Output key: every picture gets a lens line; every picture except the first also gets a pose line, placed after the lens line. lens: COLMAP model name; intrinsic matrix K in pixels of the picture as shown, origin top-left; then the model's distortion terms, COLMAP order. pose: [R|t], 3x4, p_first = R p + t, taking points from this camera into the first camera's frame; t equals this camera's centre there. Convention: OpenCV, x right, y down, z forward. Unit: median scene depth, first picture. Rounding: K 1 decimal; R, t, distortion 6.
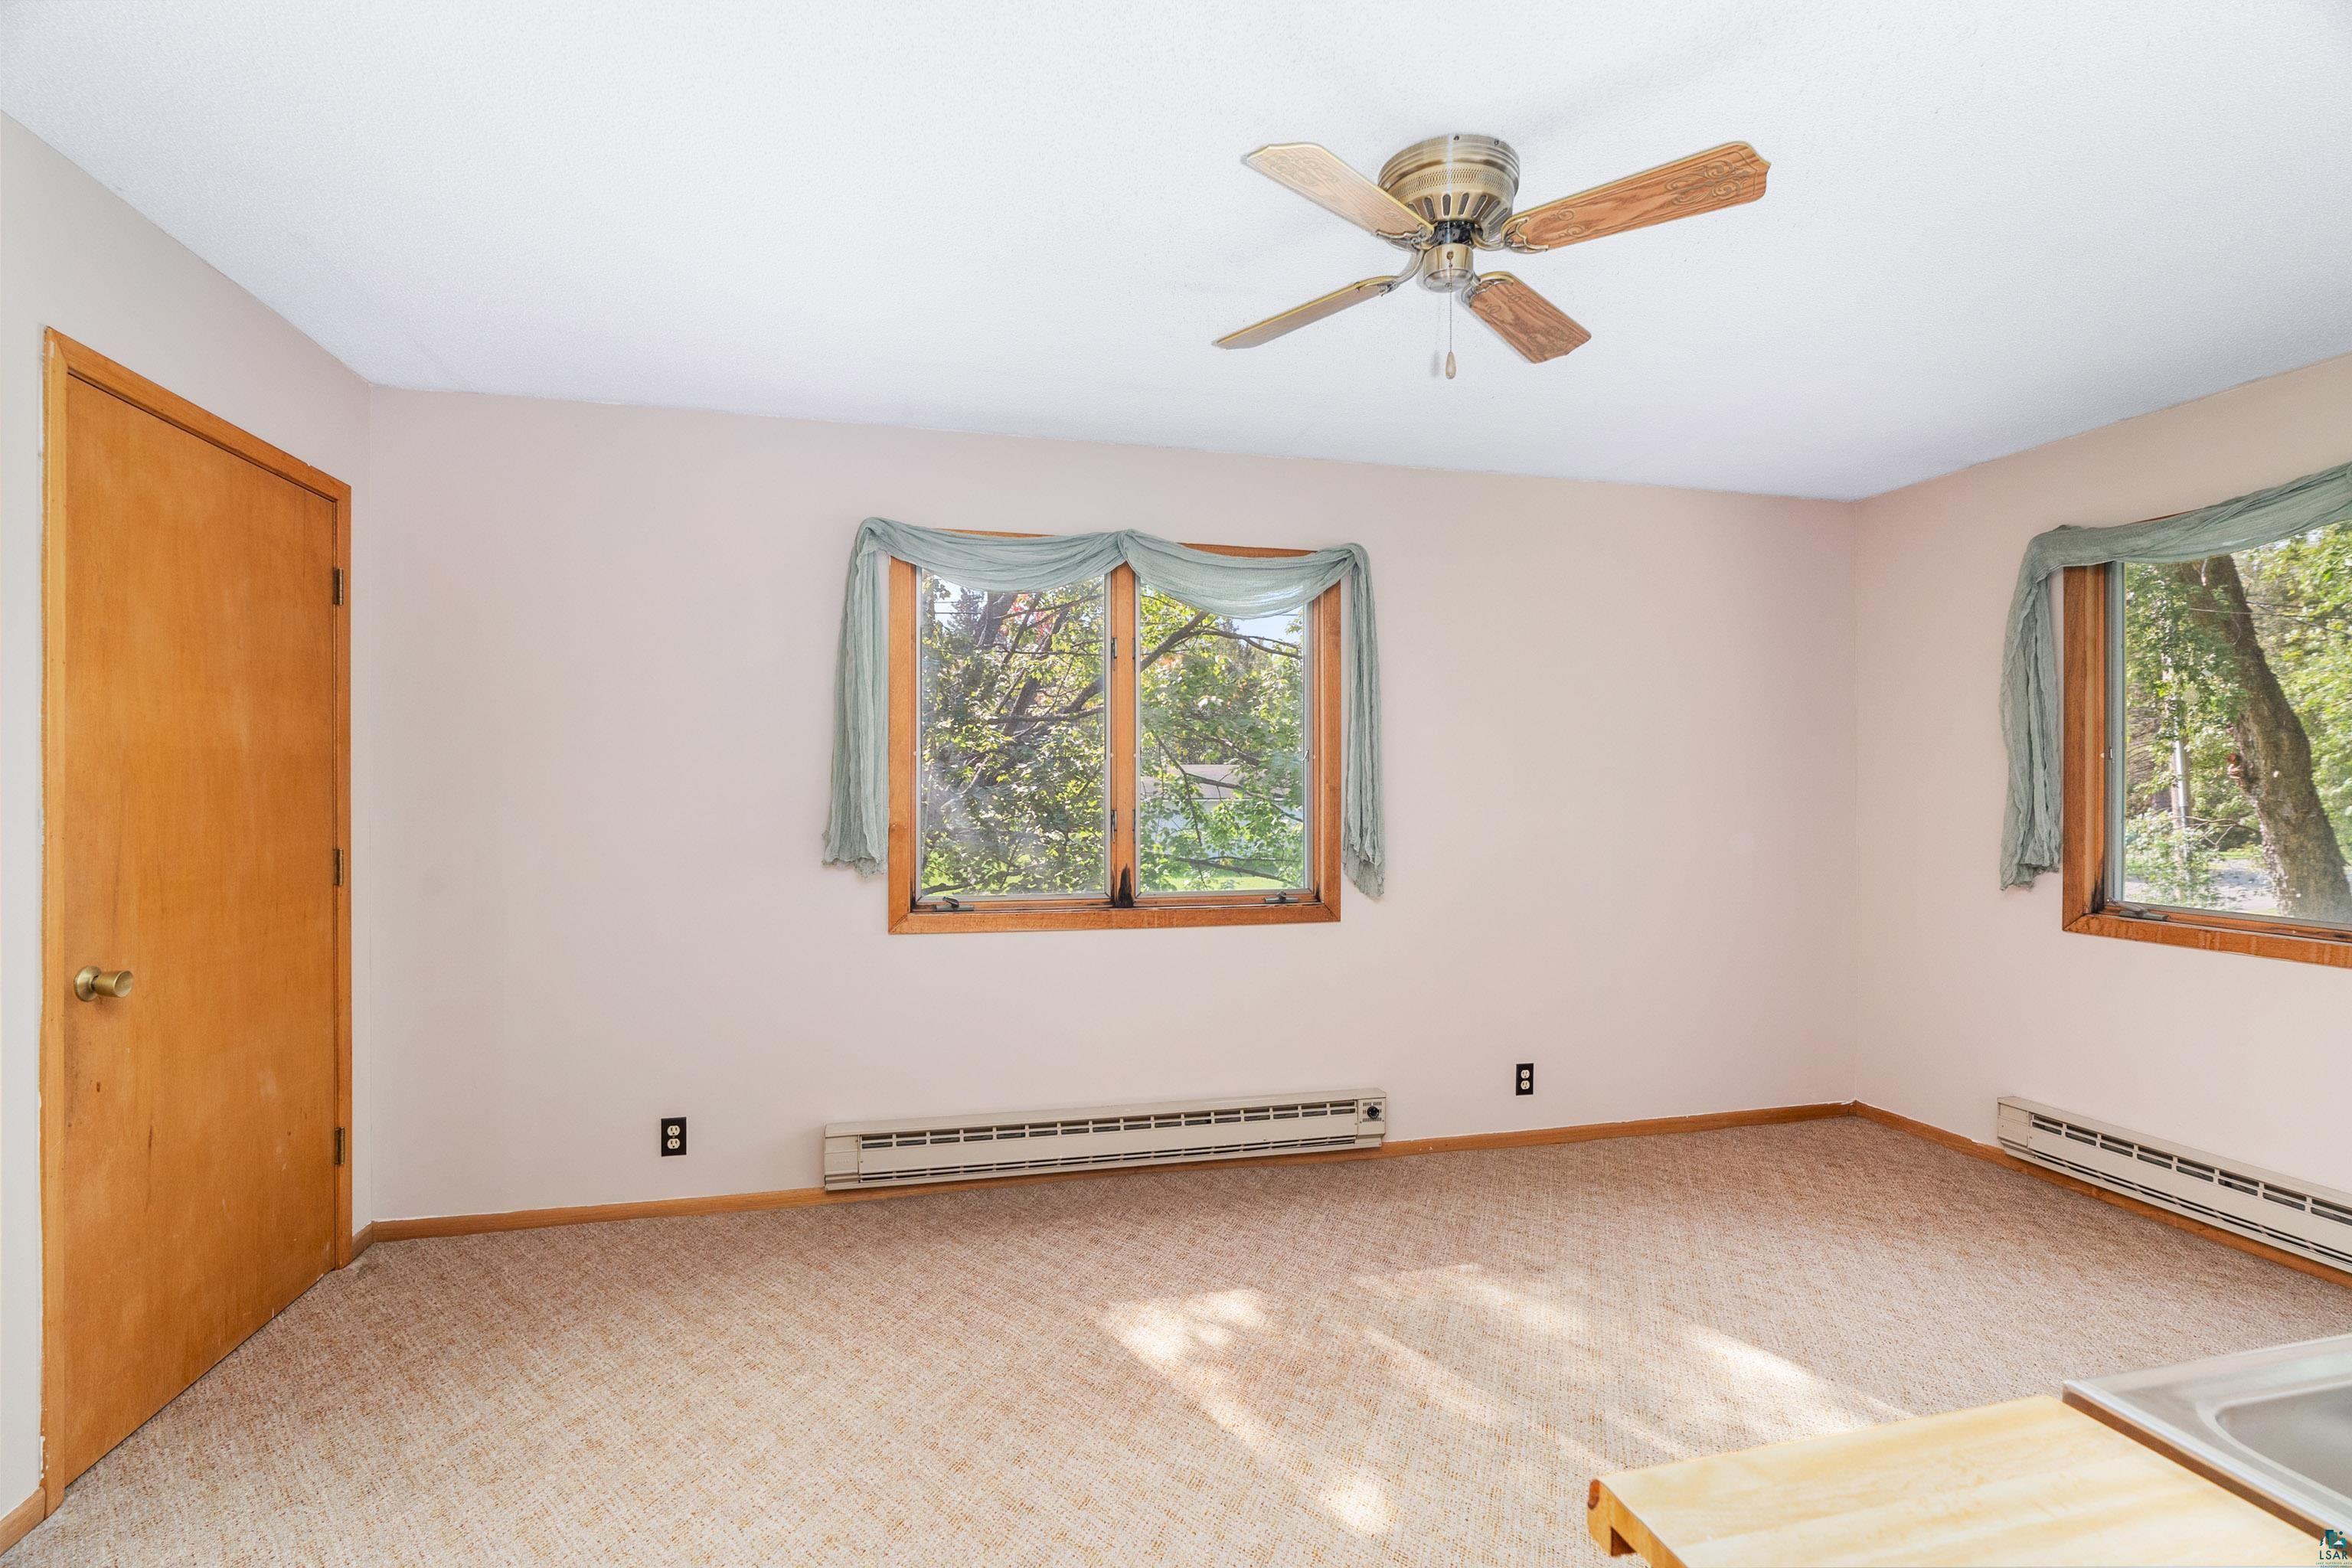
lens RADIAL K [[1068.3, 0, 1173.4], [0, 1068.3, 768.8], [0, 0, 1]] dist [-0.002479, -0.000049]
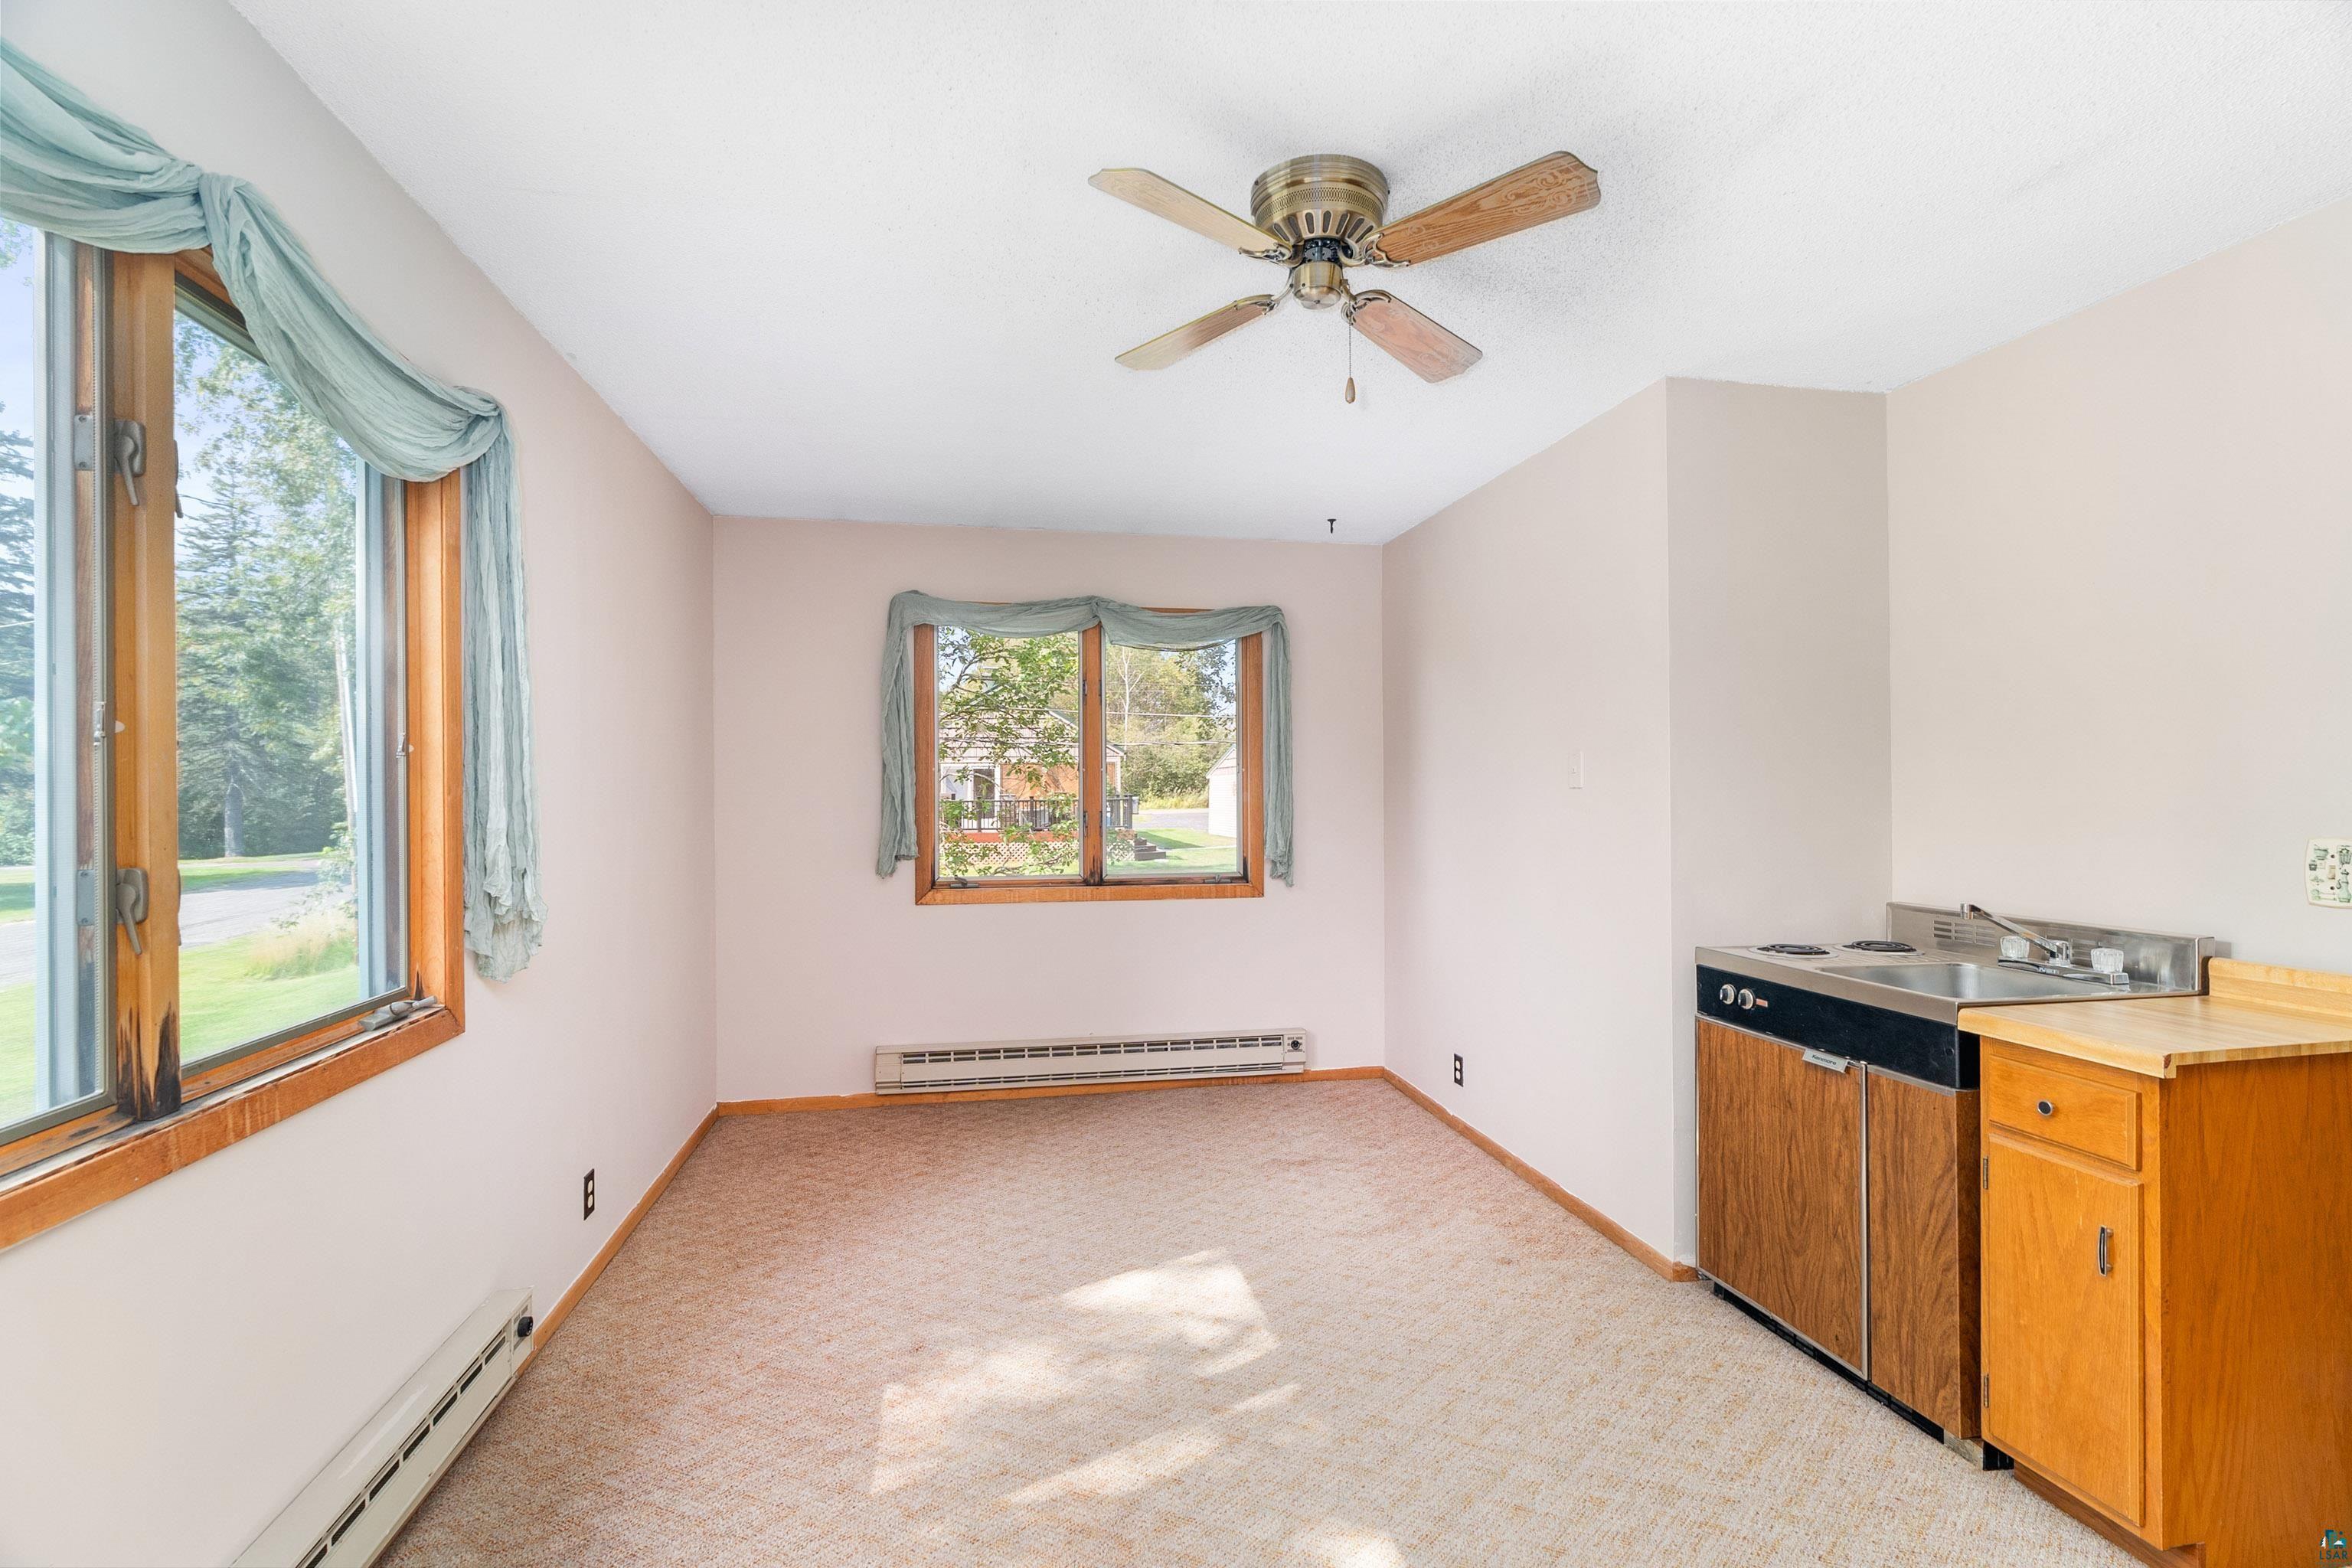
lens RADIAL K [[1059.5, 0, 1176.0], [0, 1059.5, 784.0], [0, 0, 1]] dist [-0.014227, 0.008174]
pose [[0.054659, -0.000757, 0.998505, -0.467882], [-0.003720, 0.999993, 0.000962, 0.003433], [-0.998498, -0.003767, 0.054656, 0.681267]]
